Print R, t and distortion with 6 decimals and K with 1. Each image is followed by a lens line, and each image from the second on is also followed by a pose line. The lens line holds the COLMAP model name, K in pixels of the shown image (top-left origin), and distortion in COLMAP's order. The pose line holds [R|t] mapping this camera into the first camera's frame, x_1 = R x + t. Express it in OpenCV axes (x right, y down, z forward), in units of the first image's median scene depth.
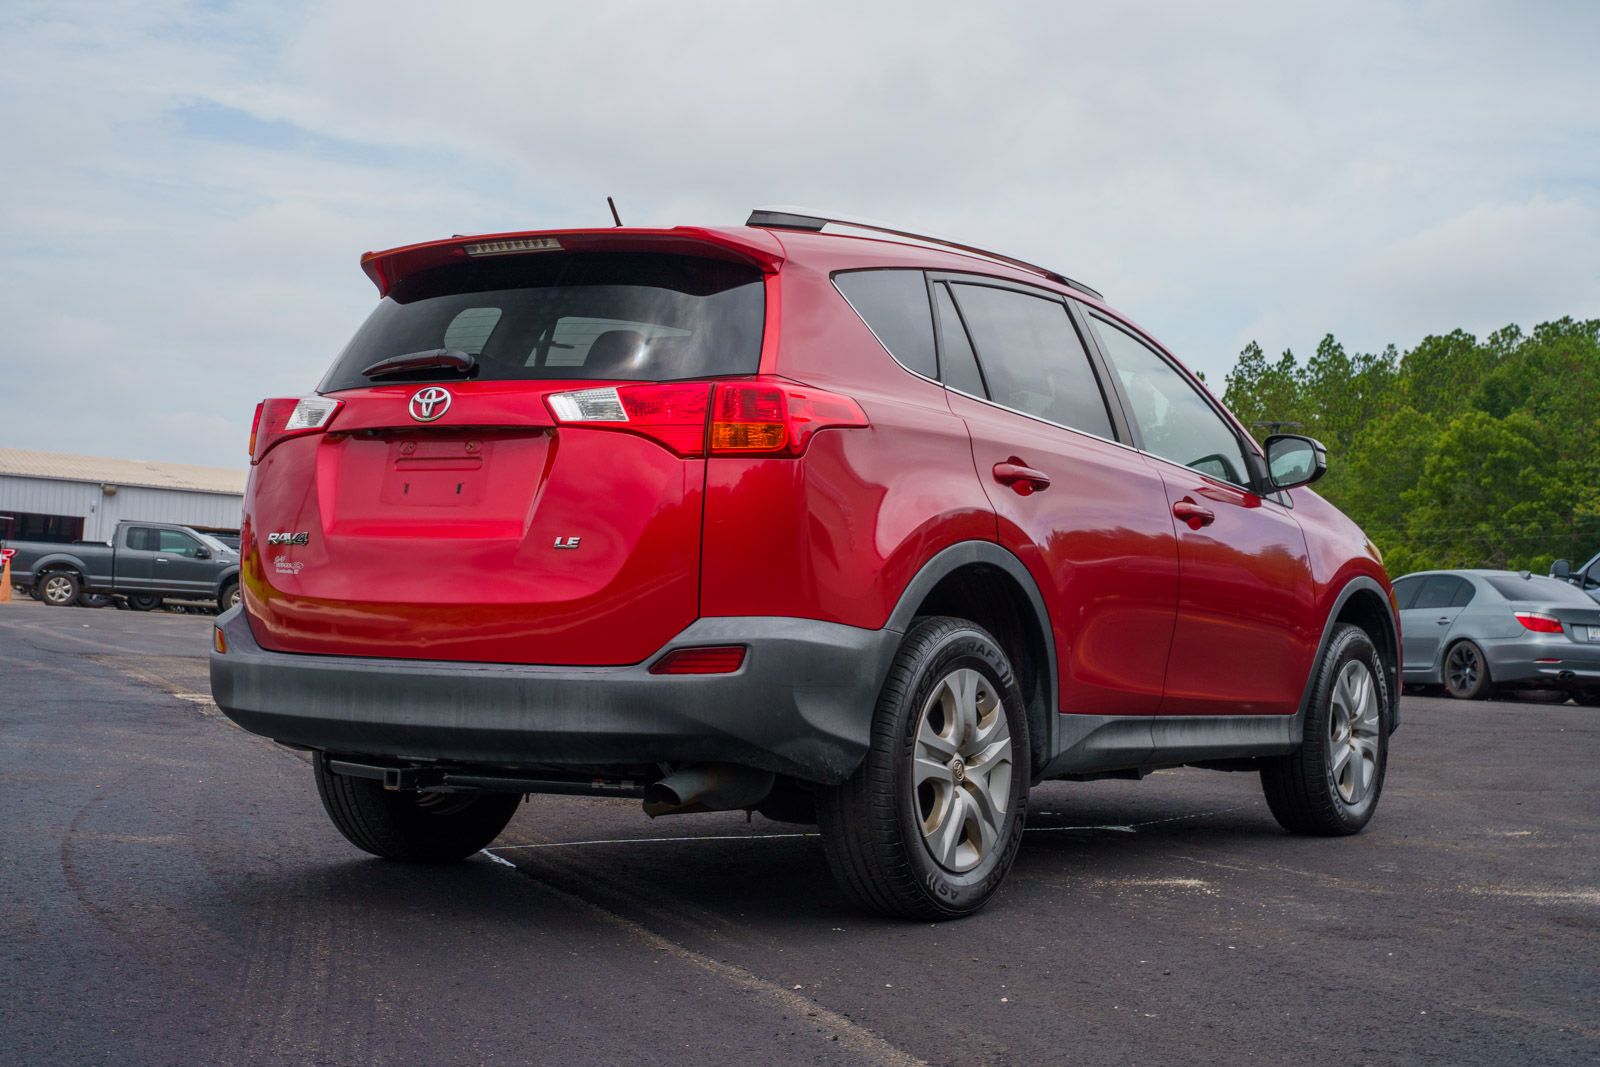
lens RADIAL K [[2239.7, 0, 800.0], [0, 2239.7, 533.5], [0, 0, 1]] dist [0.027361, 0.029325]
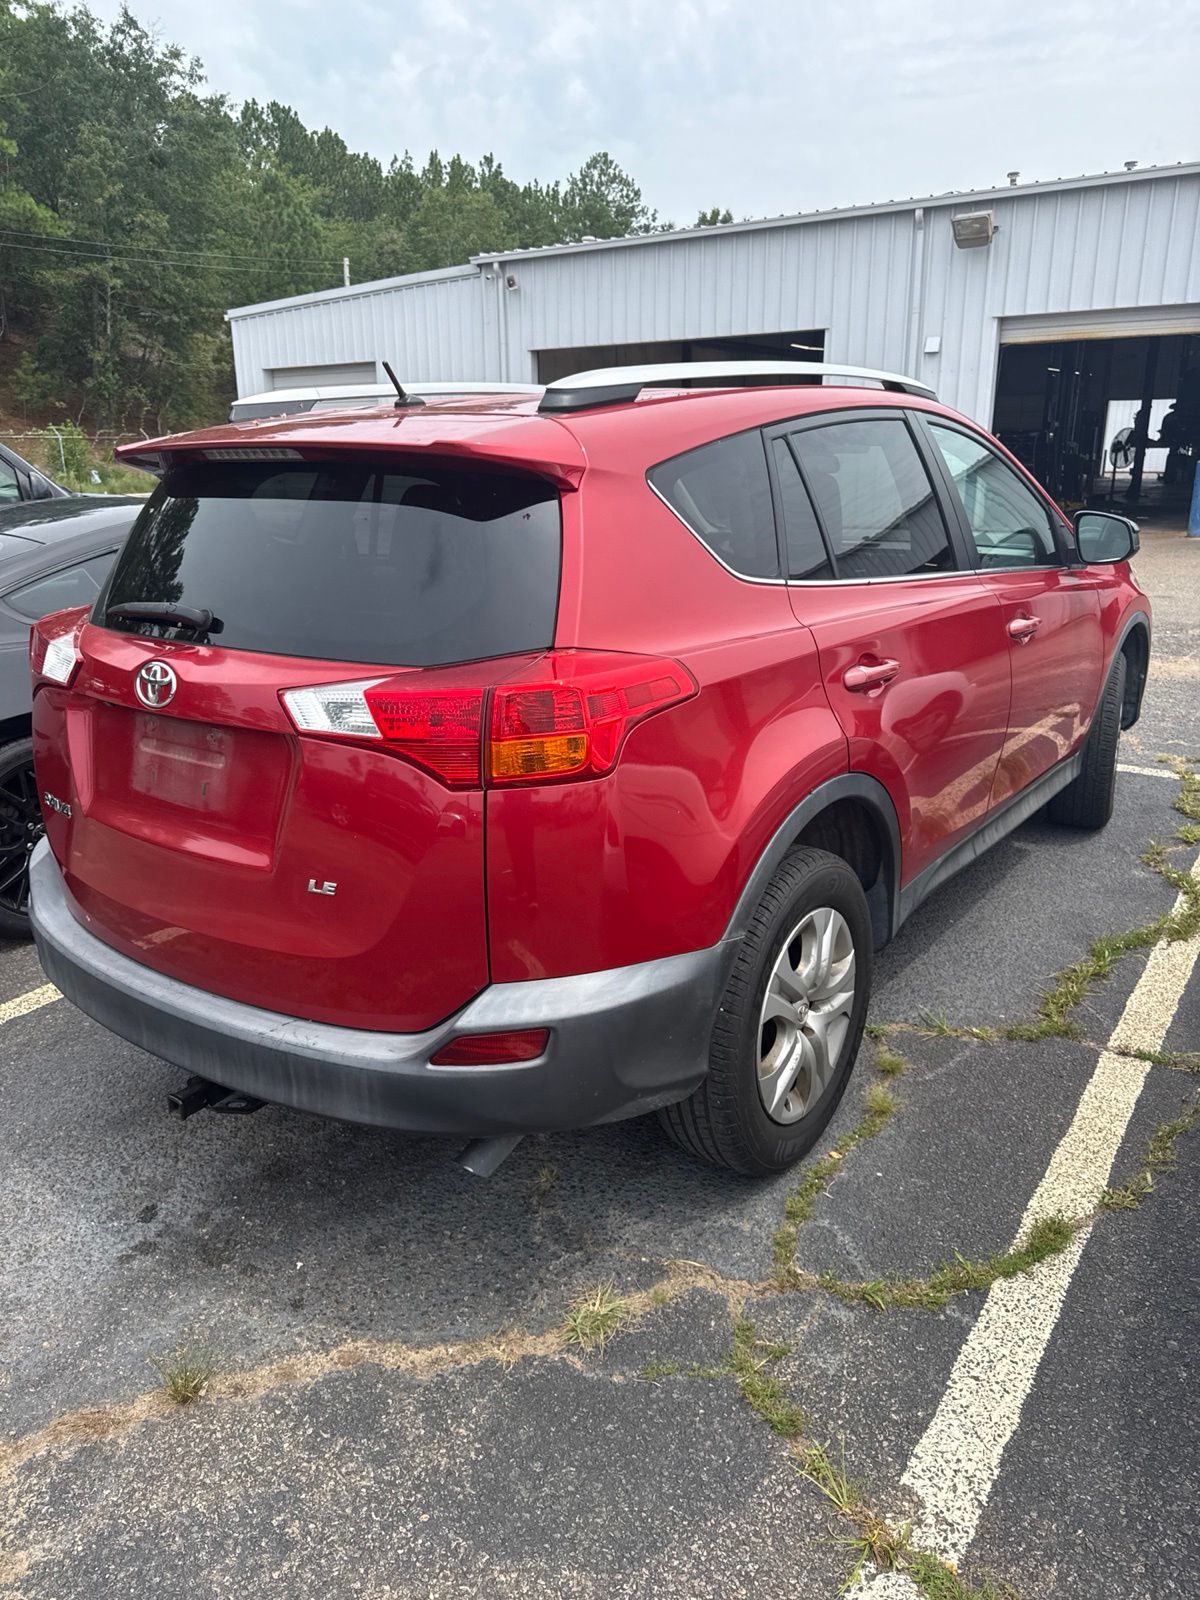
lens RADIAL K [[1140.4, 0, 629.7], [0, 1140.4, 801.1], [0, 0, 1]] dist [-0.001195, 0.000132]
pose [[0.998505, -0.029154, -0.046241, 0.023820], [0.043418, 0.936922, 0.346832, -0.153736], [0.033213, -0.348321, 0.936787, 0.604393]]
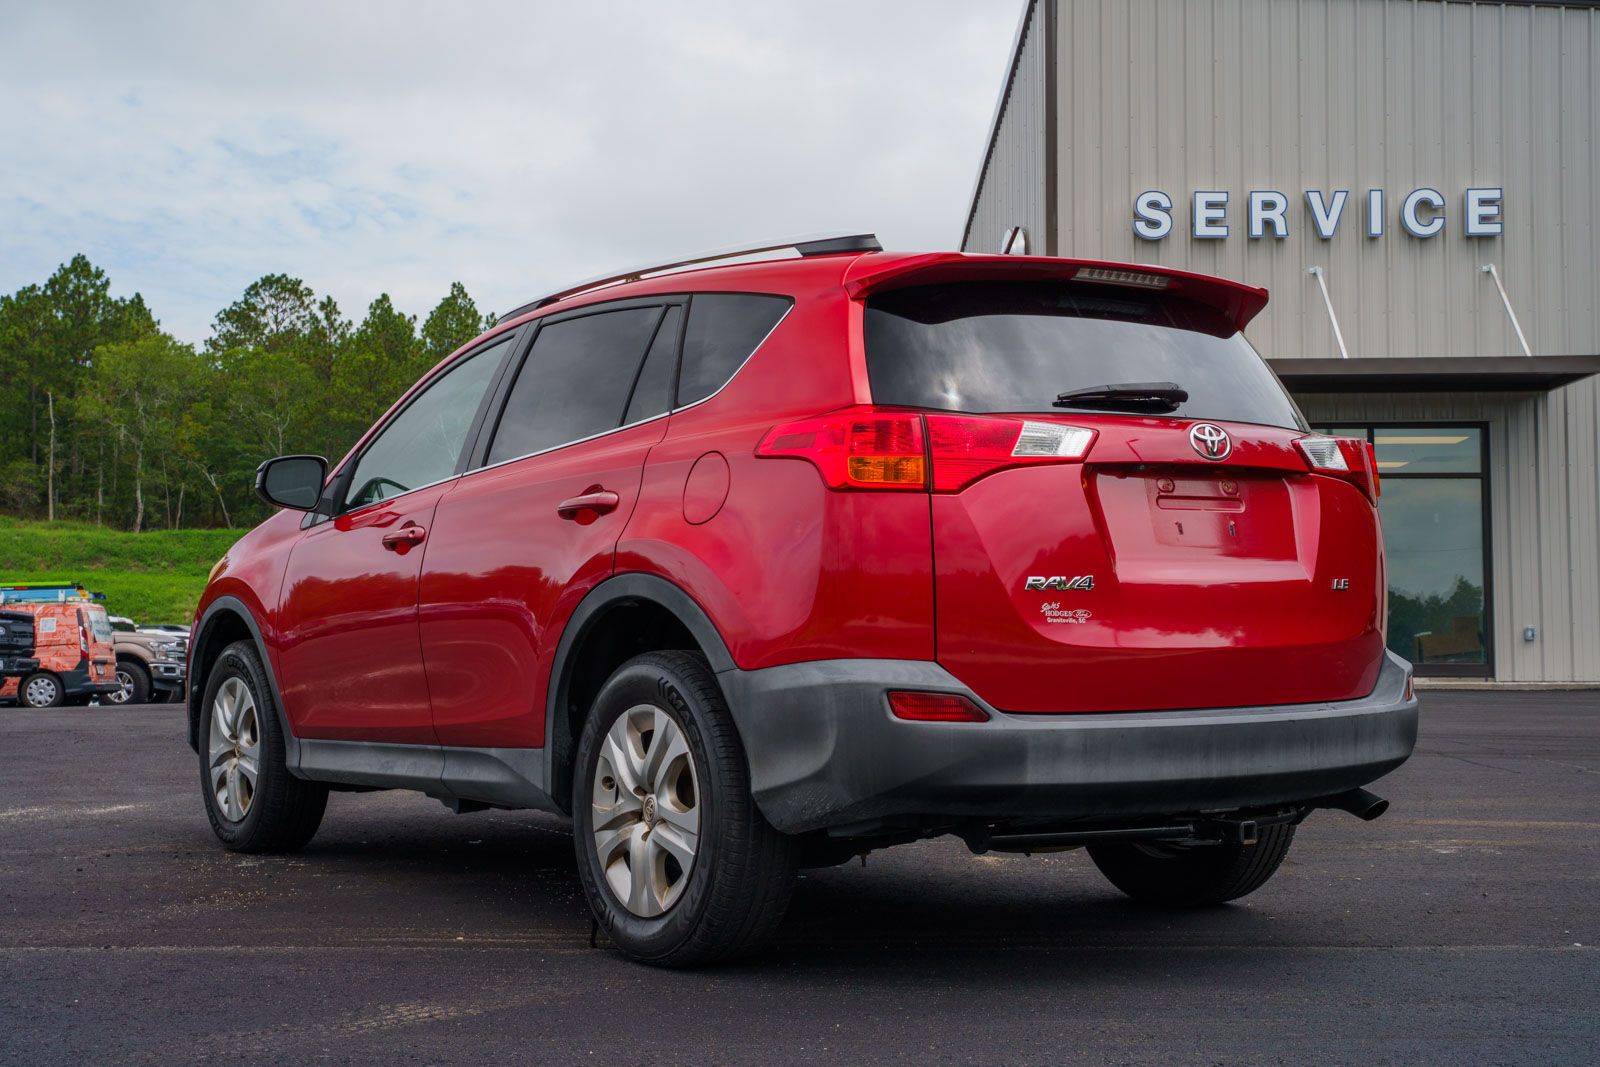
lens RADIAL K [[2012.8, 0, 800.9], [0, 2012.8, 558.8], [0, 0, 1]] dist [0.153437, 0.020929]
pose [[0.374869, -0.008087, 0.927043, -1.038822], [-0.008827, 0.999885, 0.012292, -0.016520], [-0.927036, -0.012791, 0.374754, 0.835876]]
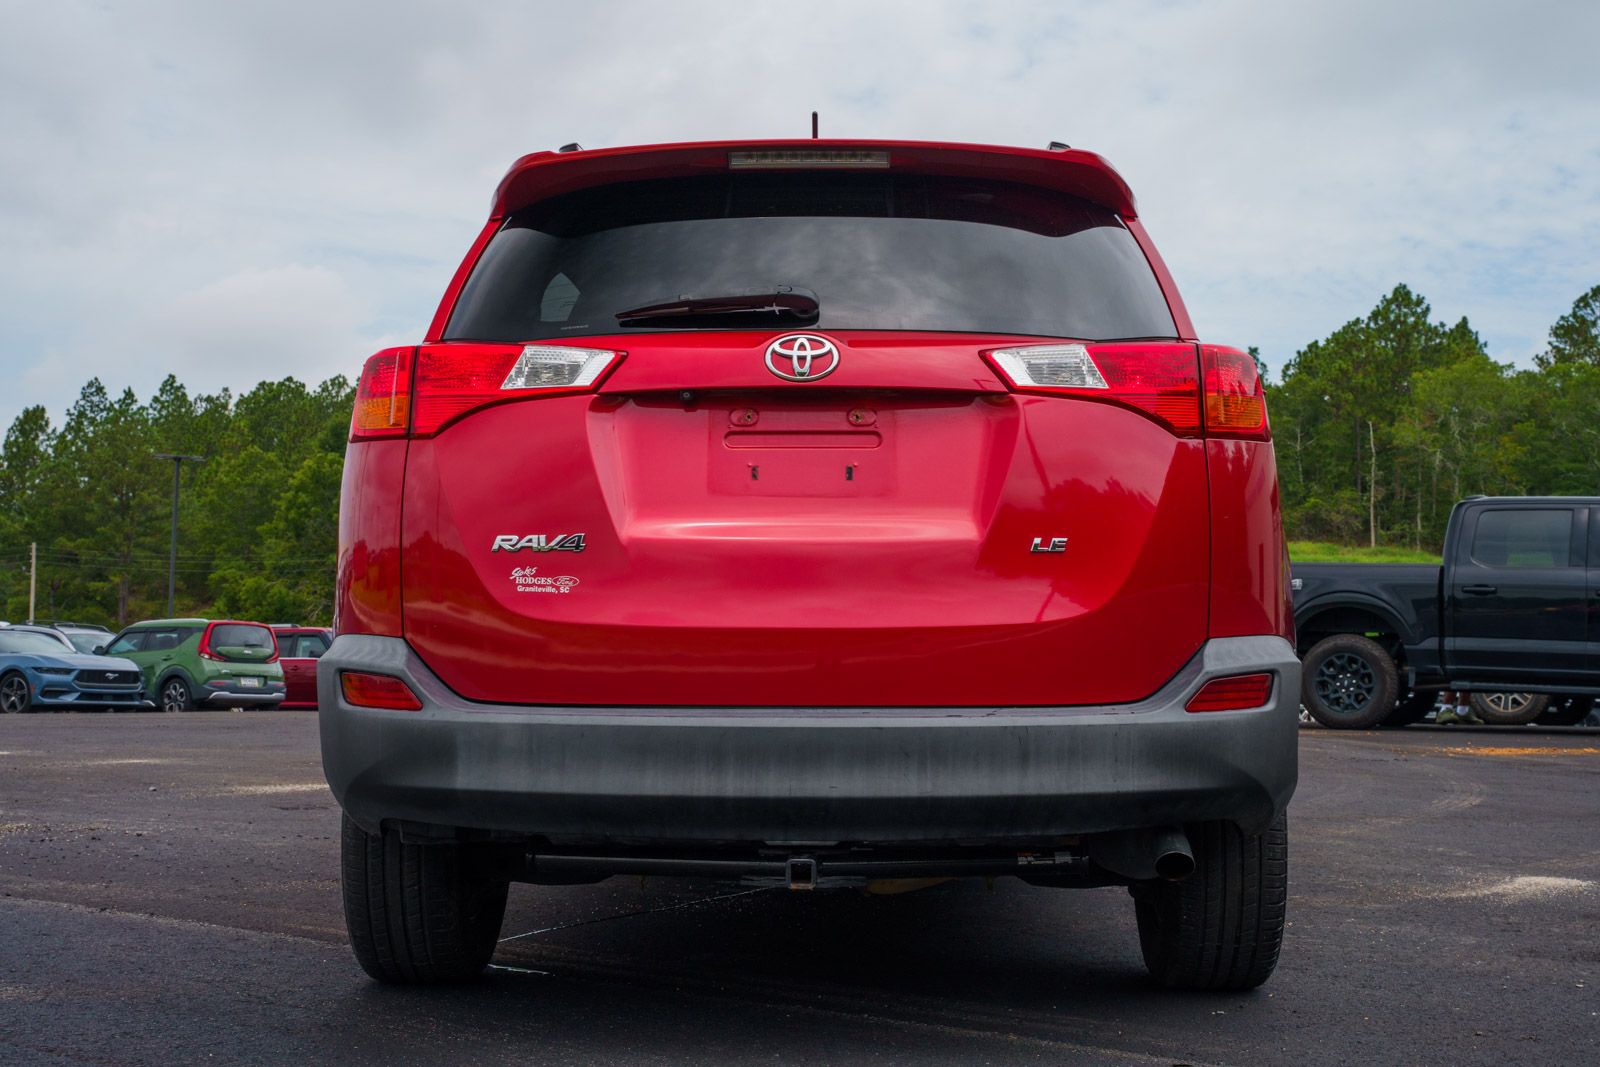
lens RADIAL K [[2055.5, 0, 800.0], [0, 2055.5, 533.5], [0, 0, 1]] dist [0.019495, 0.026797]
pose [[0.863958, 0.001603, 0.503562, -0.504171], [0.005547, 0.999904, -0.012701, 0.008347], [-0.503534, 0.013766, 0.863866, 0.420128]]
